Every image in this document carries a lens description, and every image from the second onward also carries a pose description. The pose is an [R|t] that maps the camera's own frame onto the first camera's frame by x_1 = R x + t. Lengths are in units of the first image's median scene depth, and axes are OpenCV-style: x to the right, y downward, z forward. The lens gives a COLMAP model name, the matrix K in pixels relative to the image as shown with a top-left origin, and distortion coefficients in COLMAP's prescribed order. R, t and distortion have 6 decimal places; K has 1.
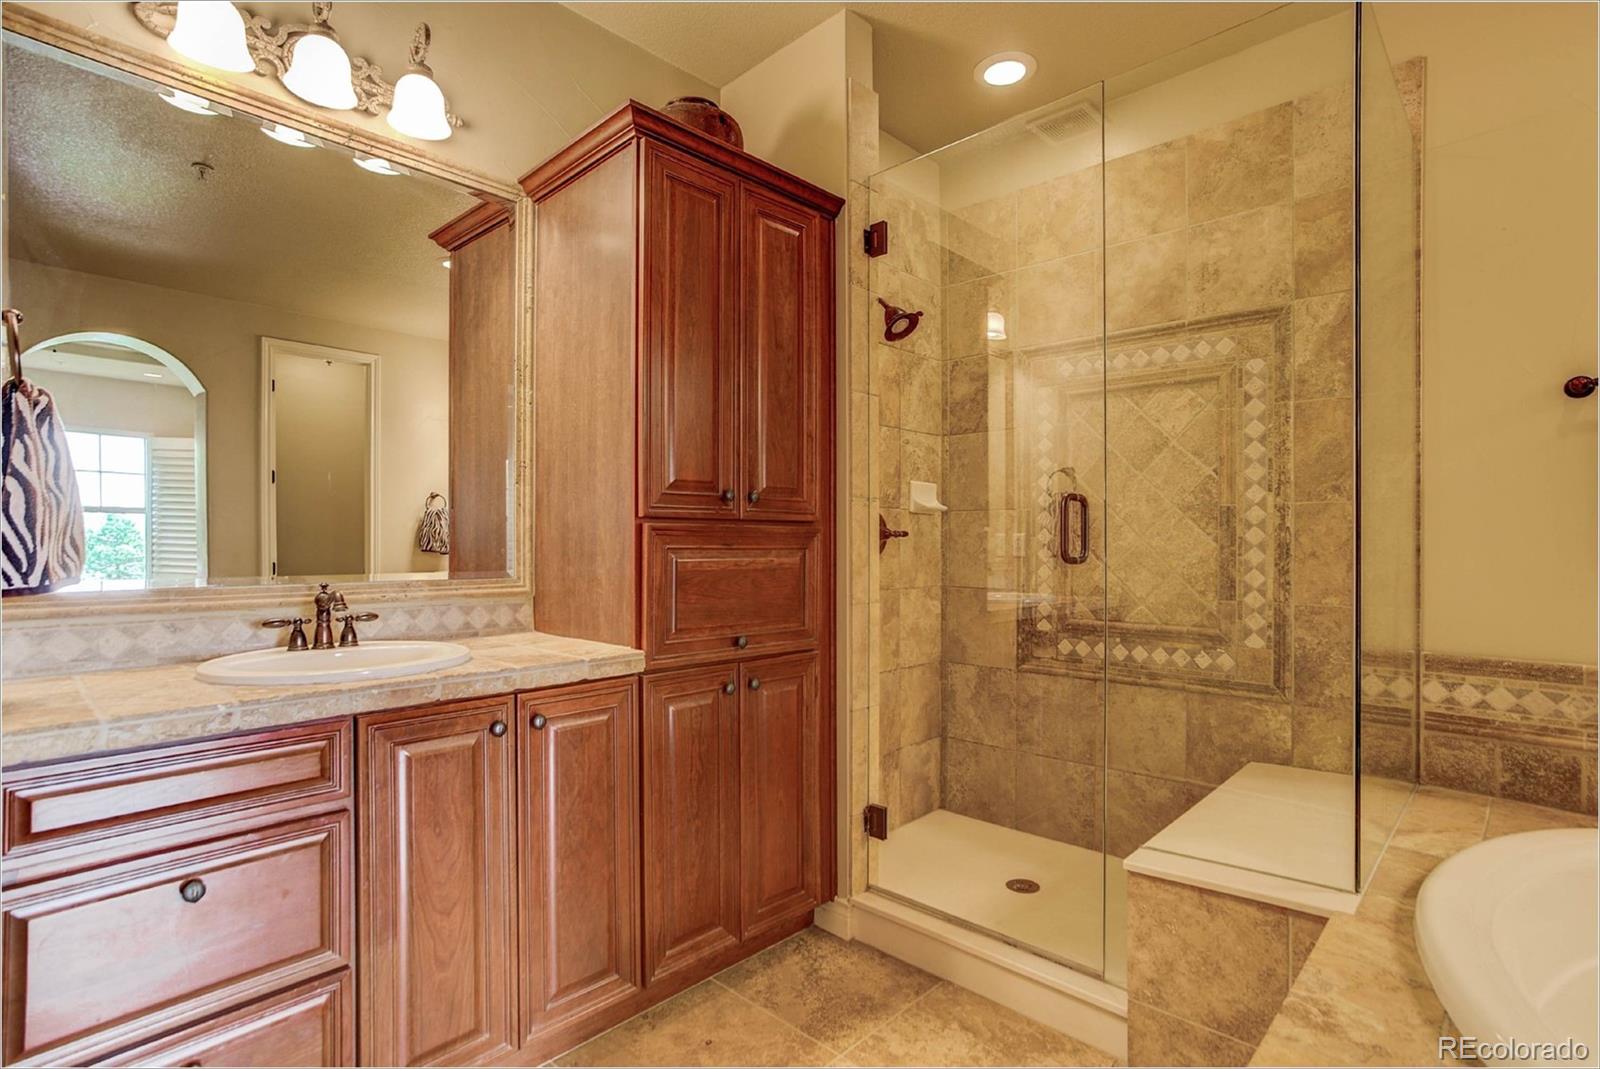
lens RADIAL K [[781.9, 0, 801.1], [0, 781.9, 542.2], [0, 0, 1]] dist [-0.058982, 0.040415]
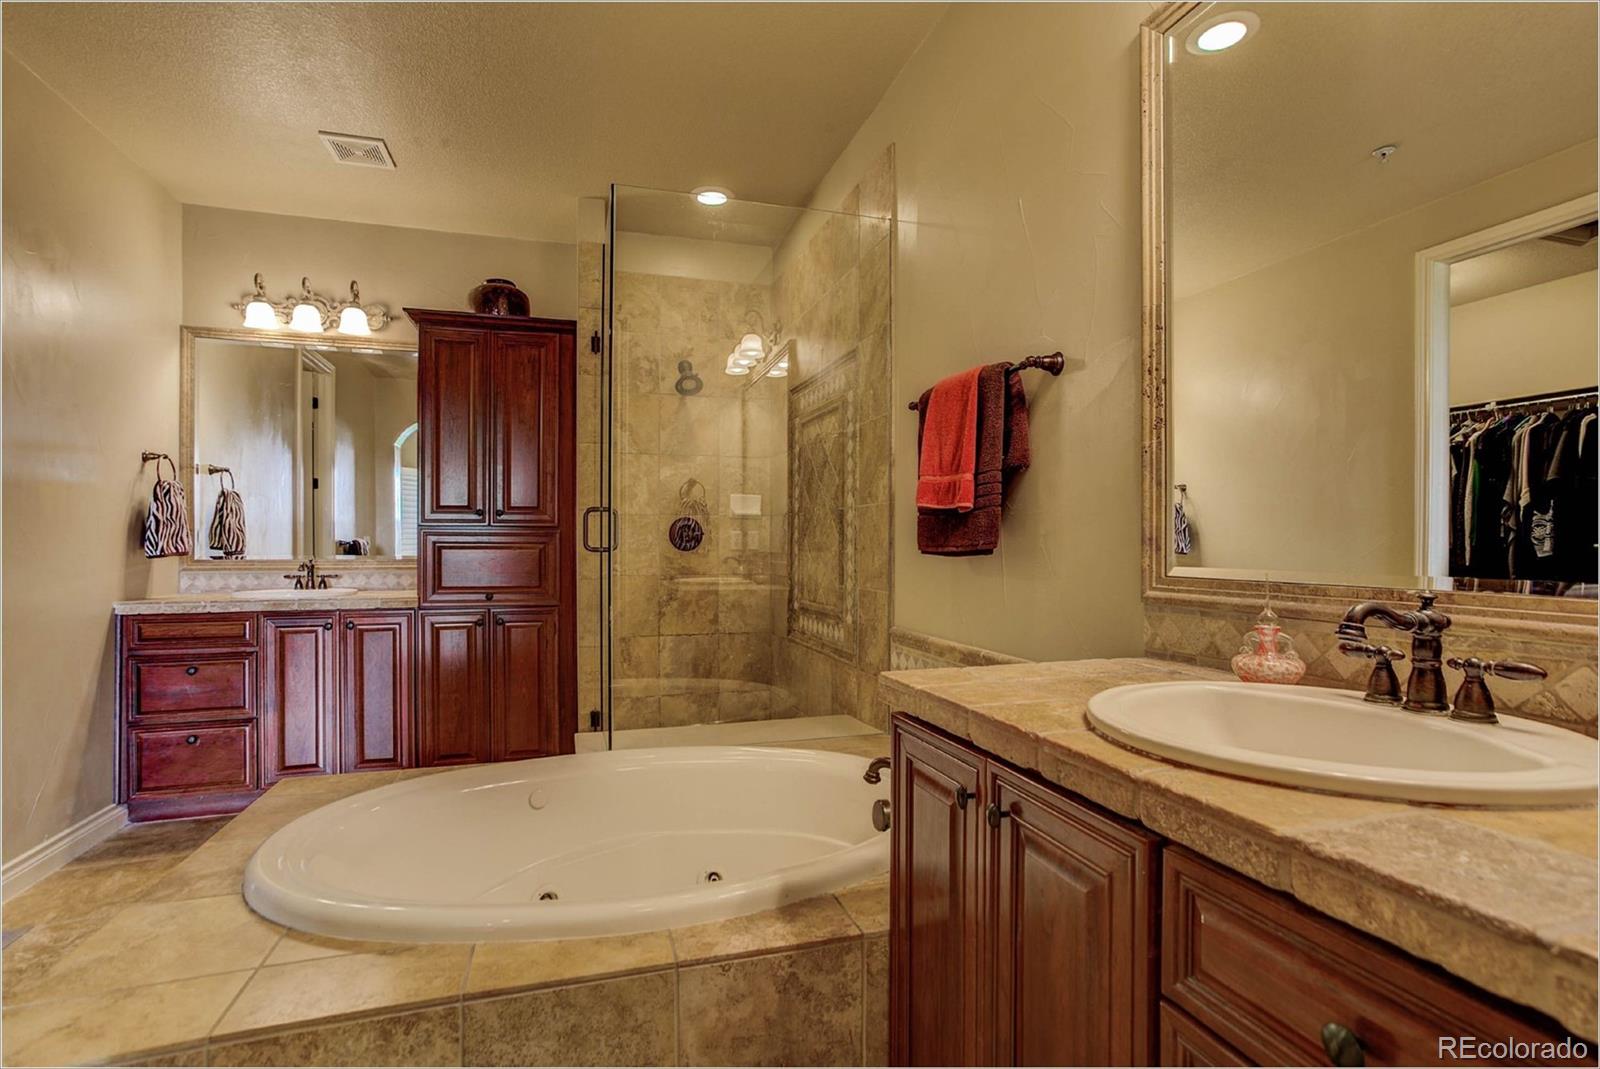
lens RADIAL K [[781.9, 0, 801.1], [0, 781.9, 542.2], [0, 0, 1]] dist [-0.058982, 0.040415]
pose [[0.873654, -0.002431, -0.486541, 1.178465], [0.000839, 0.999994, -0.003491, 0.011361], [0.486547, 0.002642, 0.873651, -0.144916]]
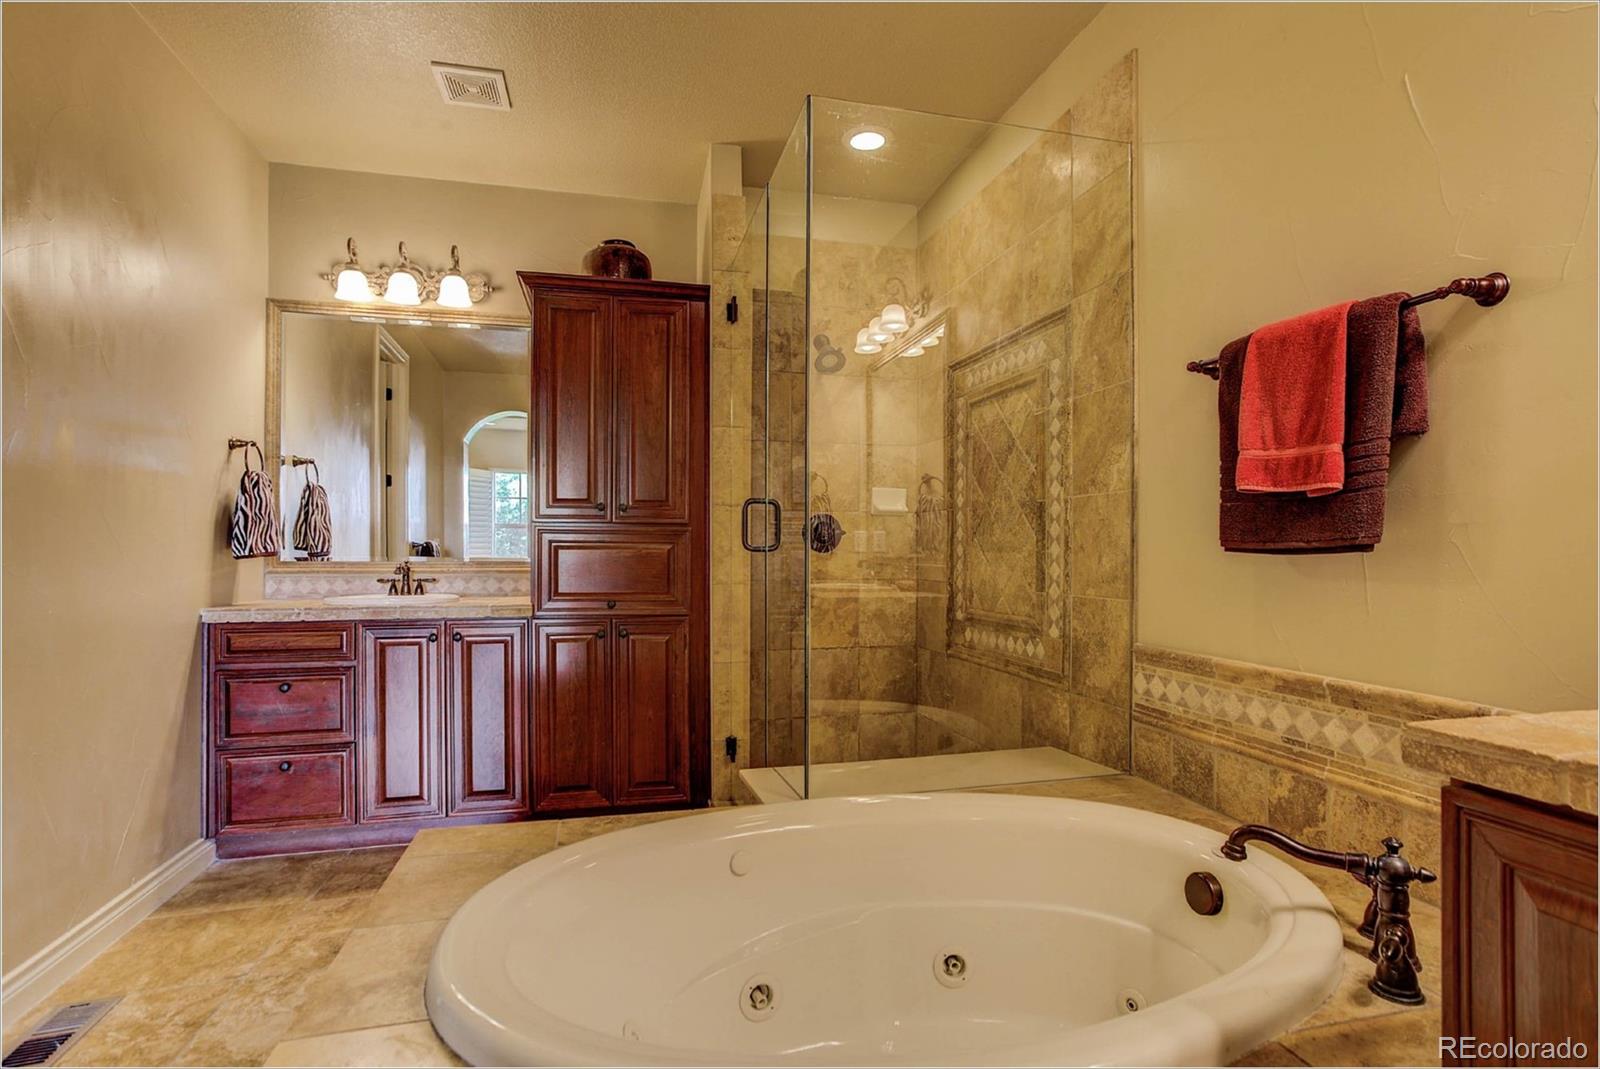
lens RADIAL K [[805.4, 0, 805.3], [0, 805.4, 548.0], [0, 0, 1]] dist [-0.068143, 0.051947]
pose [[0.848739, -0.001430, -0.528810, 0.908008], [-0.000256, 0.999995, -0.003115, 0.020855], [0.528812, 0.002779, 0.848735, -0.096056]]
